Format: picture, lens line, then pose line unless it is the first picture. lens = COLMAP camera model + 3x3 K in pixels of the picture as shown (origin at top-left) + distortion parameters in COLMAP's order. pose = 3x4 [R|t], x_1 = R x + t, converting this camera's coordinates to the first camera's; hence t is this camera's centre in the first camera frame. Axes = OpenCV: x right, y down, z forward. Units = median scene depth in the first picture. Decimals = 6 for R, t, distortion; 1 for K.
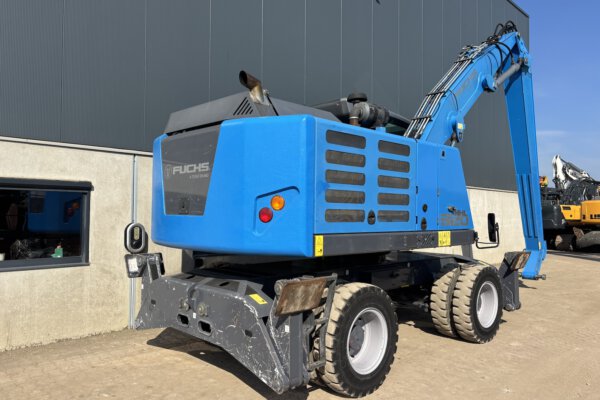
lens RADIAL K [[453.2, 0, 297.9], [0, 453.2, 197.4], [0, 0, 1]] dist [0.027451, -0.008494]
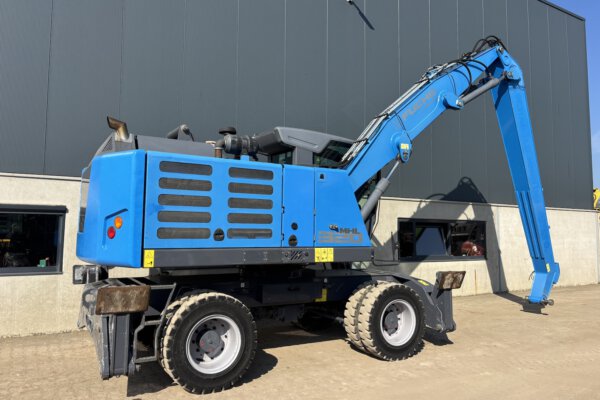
lens RADIAL K [[448.6, 0, 290.9], [0, 448.6, 191.1], [0, 0, 1]] dist [0.030133, -0.007453]
pose [[0.970237, -0.020036, -0.241326, 0.468427], [0.006173, 0.998294, -0.058068, 0.000912], [0.242078, 0.054850, 0.968705, -0.046426]]
